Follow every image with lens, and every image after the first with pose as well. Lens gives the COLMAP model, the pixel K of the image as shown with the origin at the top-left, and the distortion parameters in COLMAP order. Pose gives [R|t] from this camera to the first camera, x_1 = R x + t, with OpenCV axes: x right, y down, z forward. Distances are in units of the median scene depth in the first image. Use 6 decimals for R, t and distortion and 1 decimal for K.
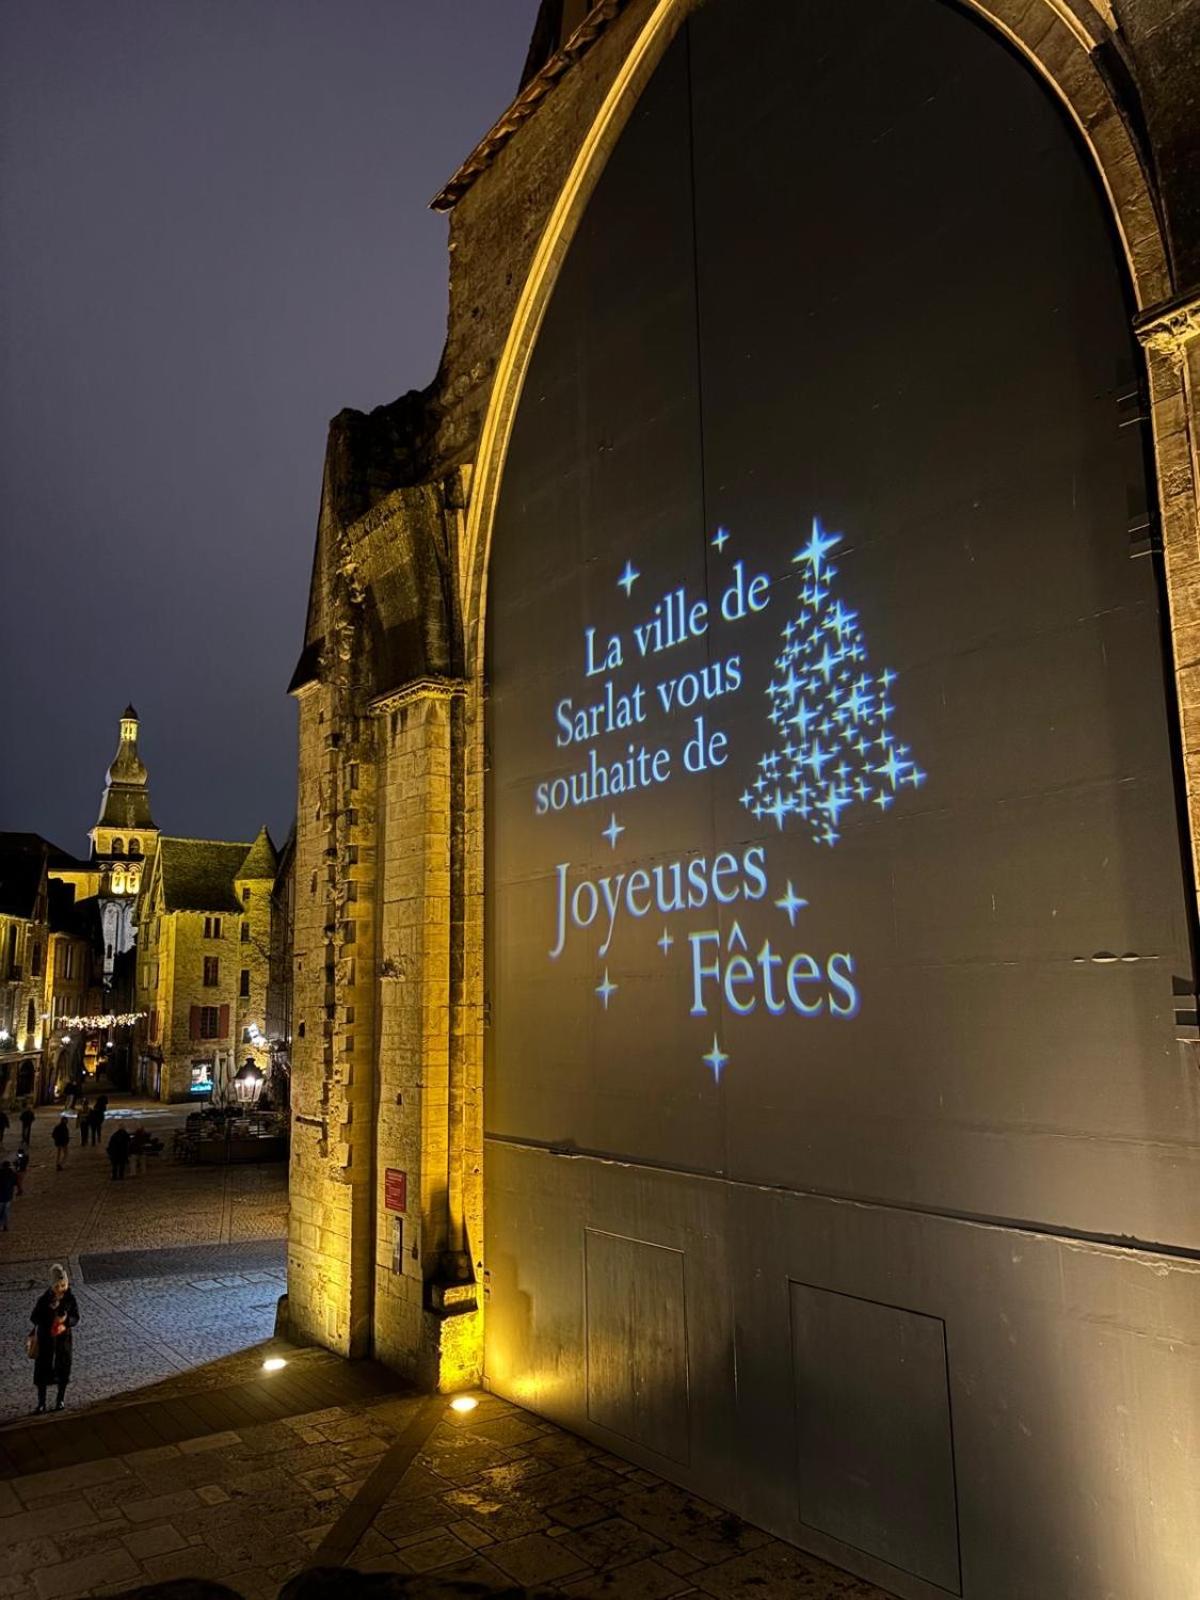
lens RADIAL K [[1209.2, 0, 597.0], [0, 1209.2, 798.3], [0, 0, 1]] dist [0.045538, -0.040036]
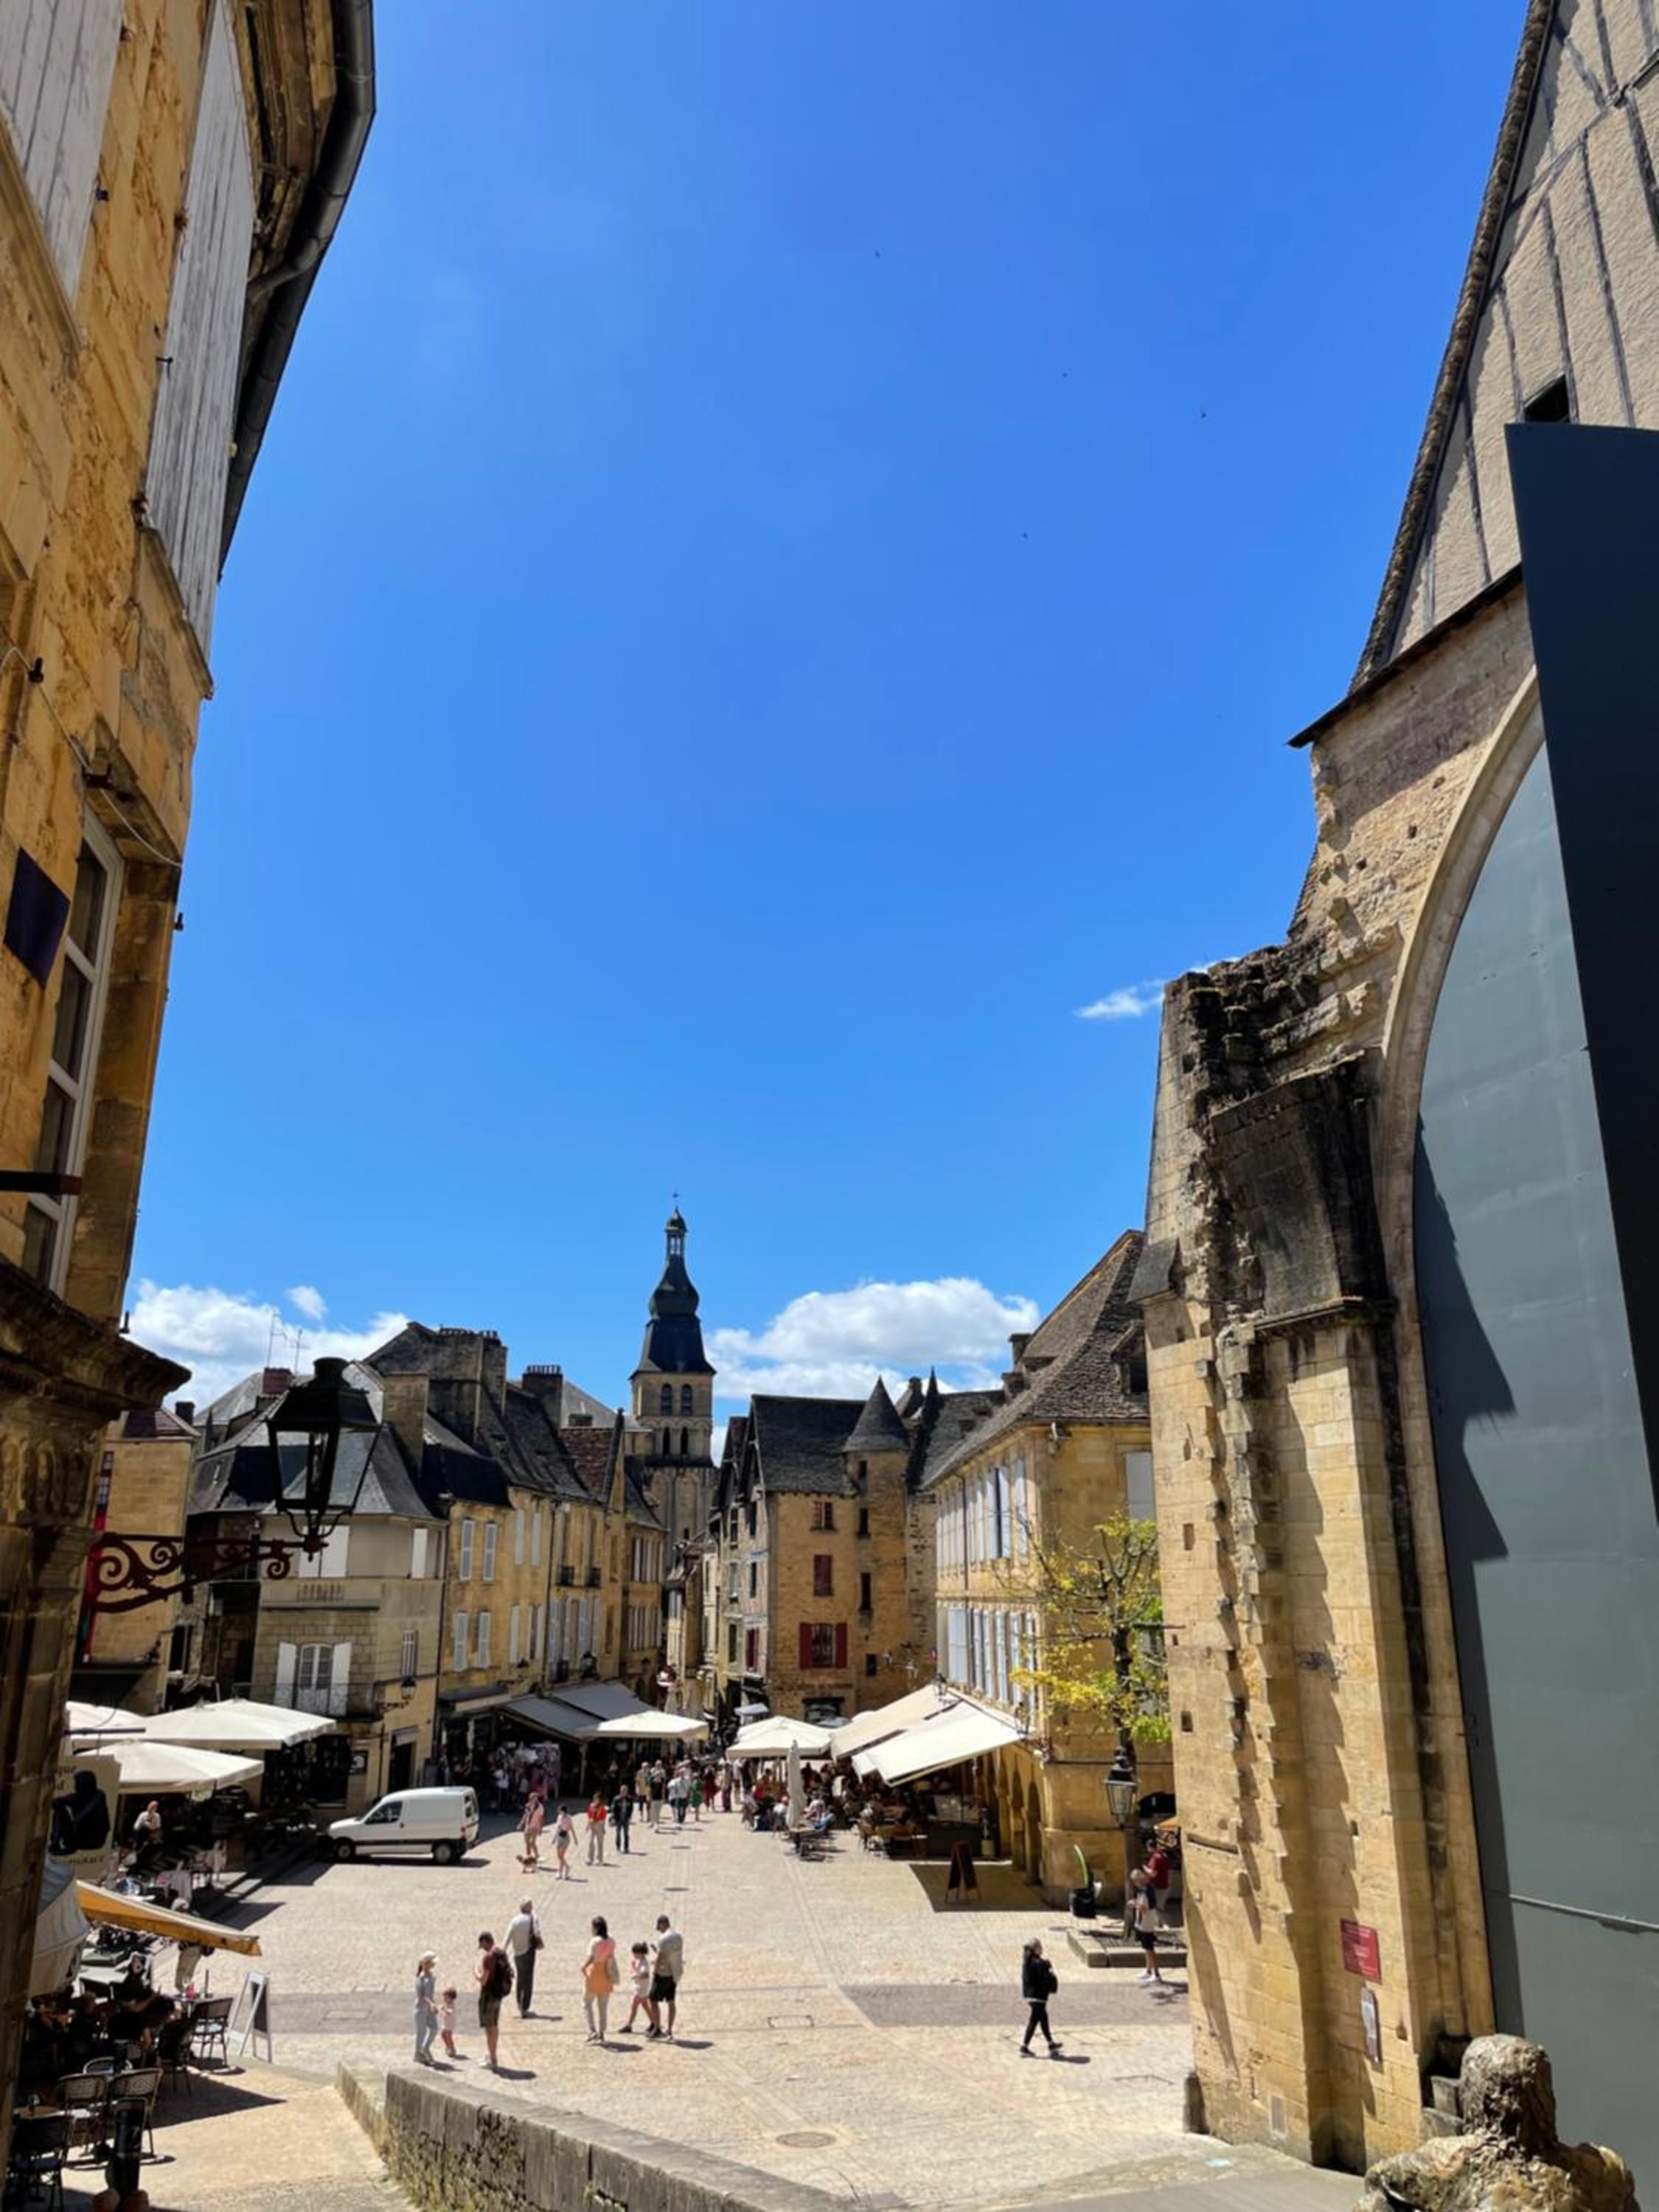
lens RADIAL K [[1671.7, 0, 829.6], [0, 1671.7, 1107.9], [0, 0, 1]] dist [0.045538, -0.040036]
pose [[0.960638, -0.062010, -0.270796, -0.132742], [0.027189, 0.991076, -0.130498, -0.075430], [0.276471, 0.117998, 0.953751, -0.185840]]
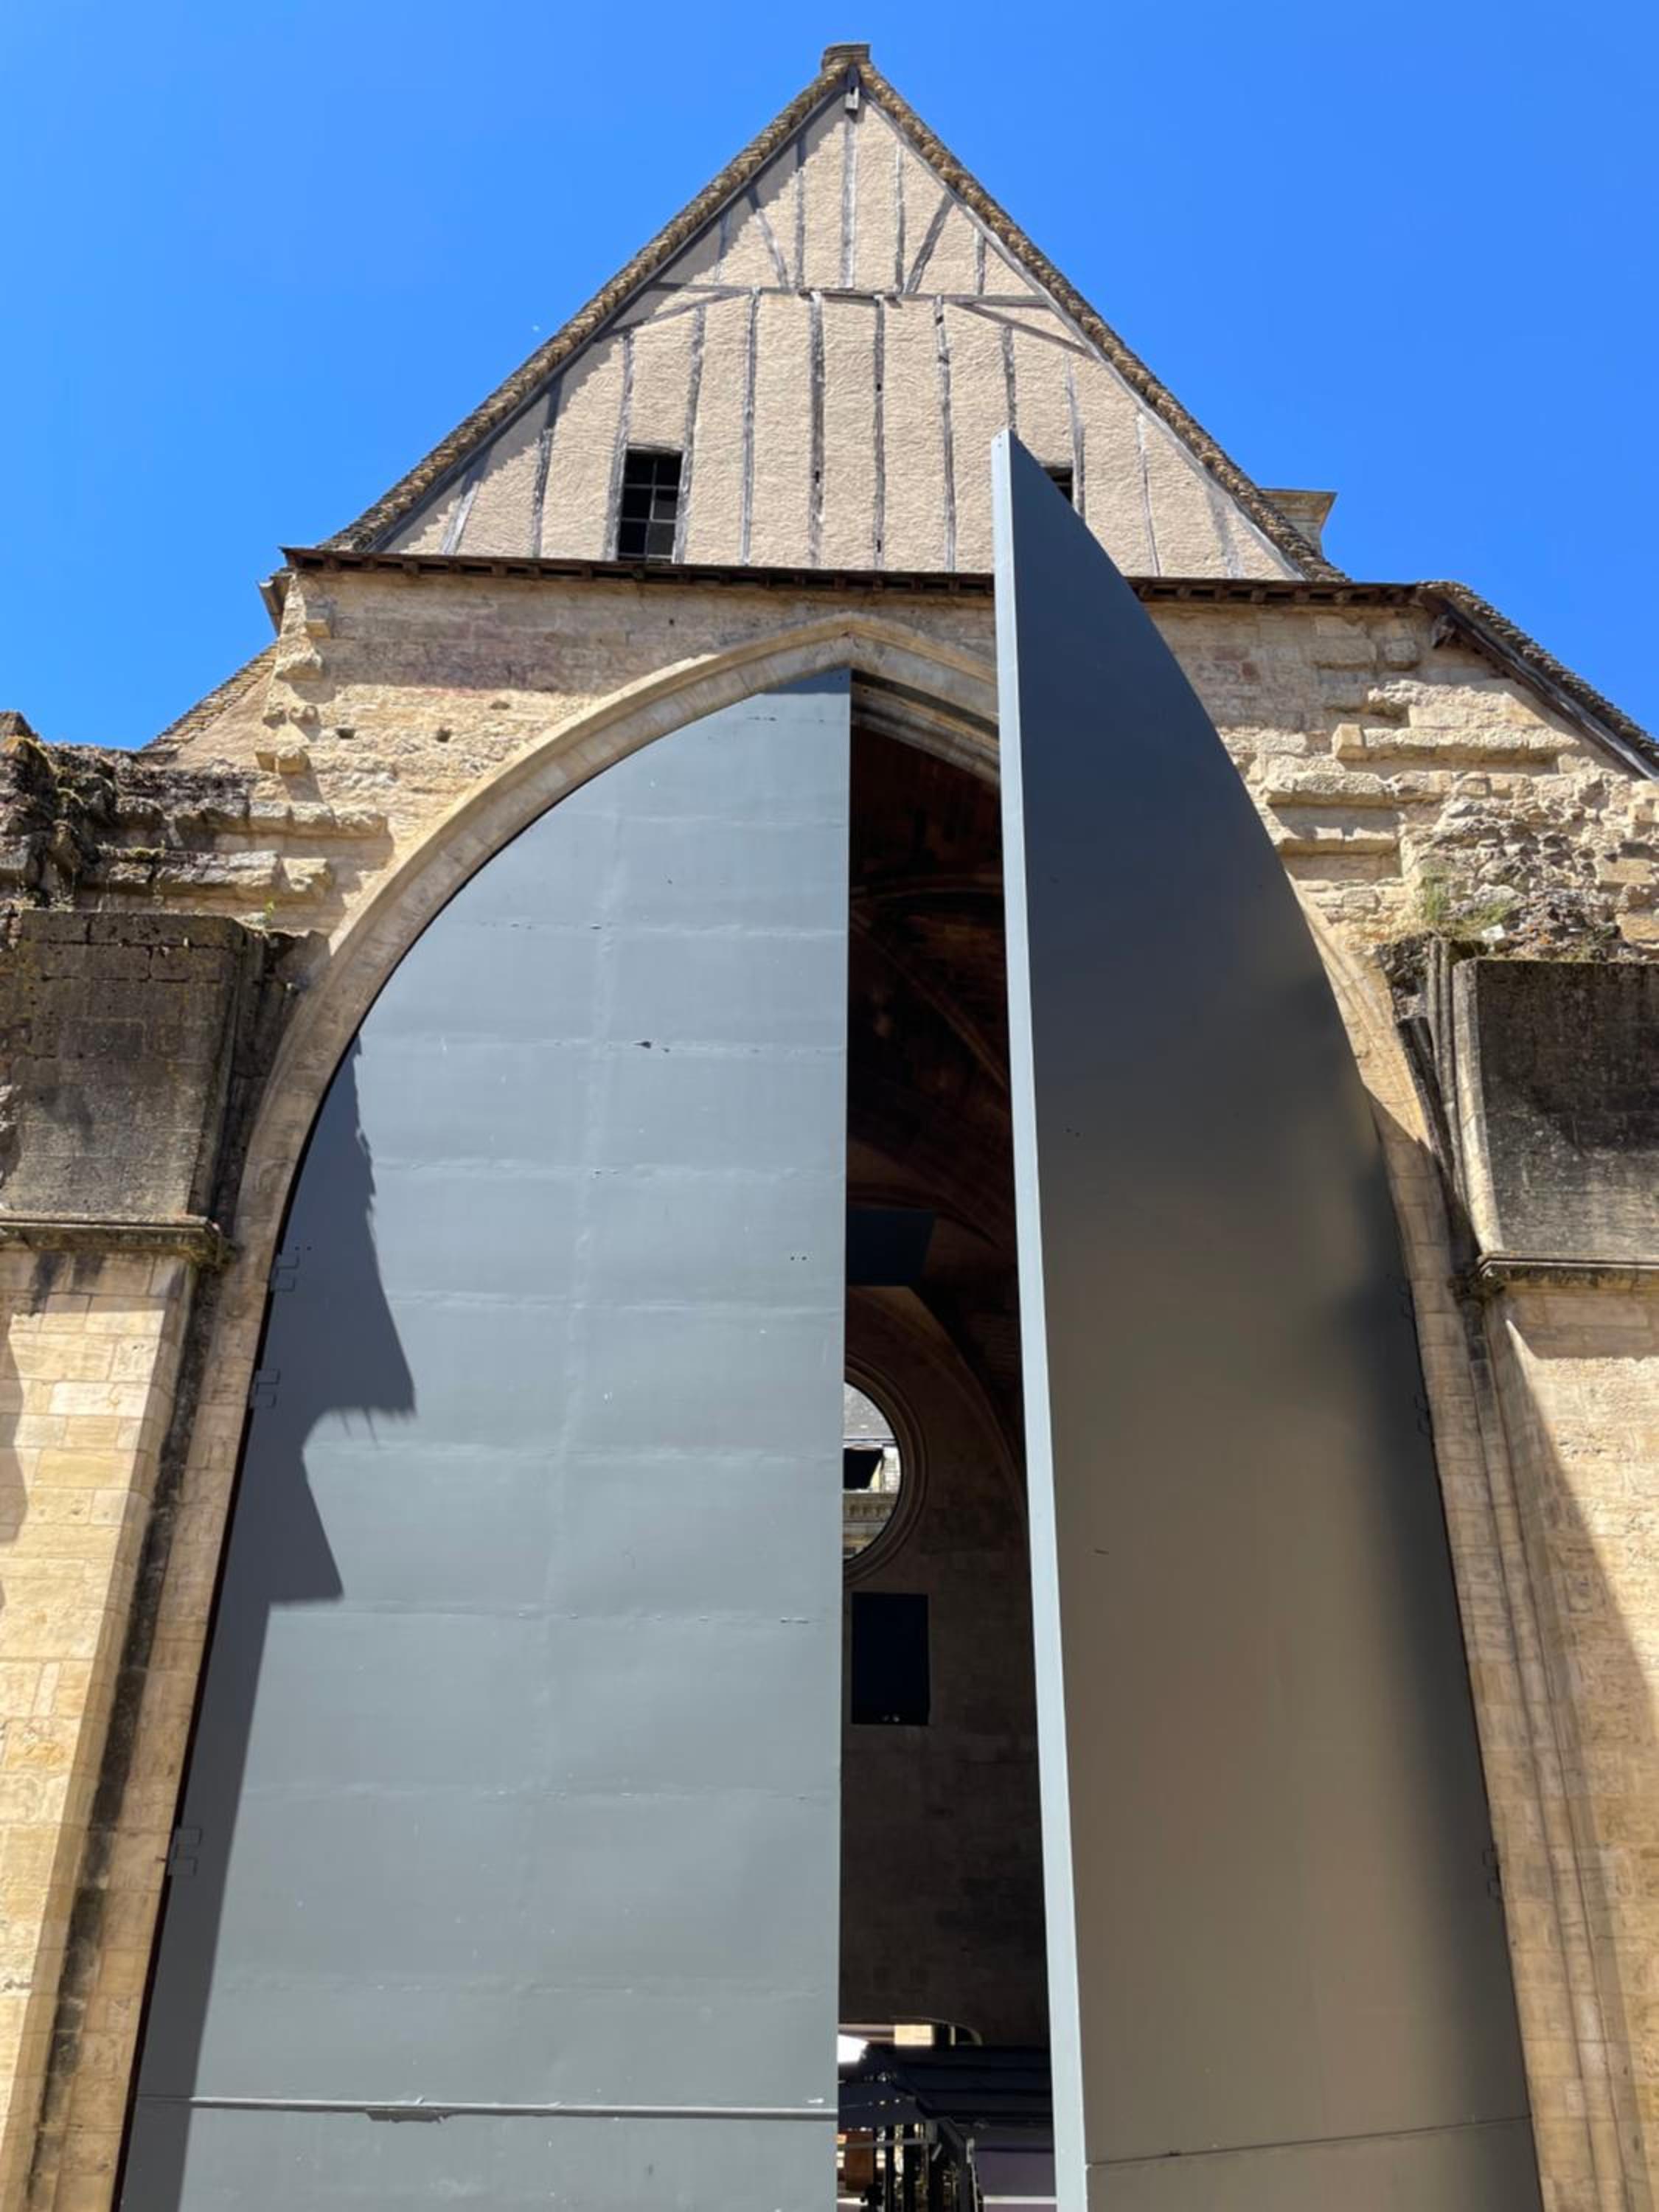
lens RADIAL K [[1671.7, 0, 832.1], [0, 1671.7, 1102.3], [0, 0, 1]] dist [0.045538, -0.040036]
pose [[0.570379, 0.386324, 0.724860, -0.495555], [-0.156365, 0.917420, -0.365911, 0.087048], [-0.806361, 0.095365, 0.583685, 0.235861]]
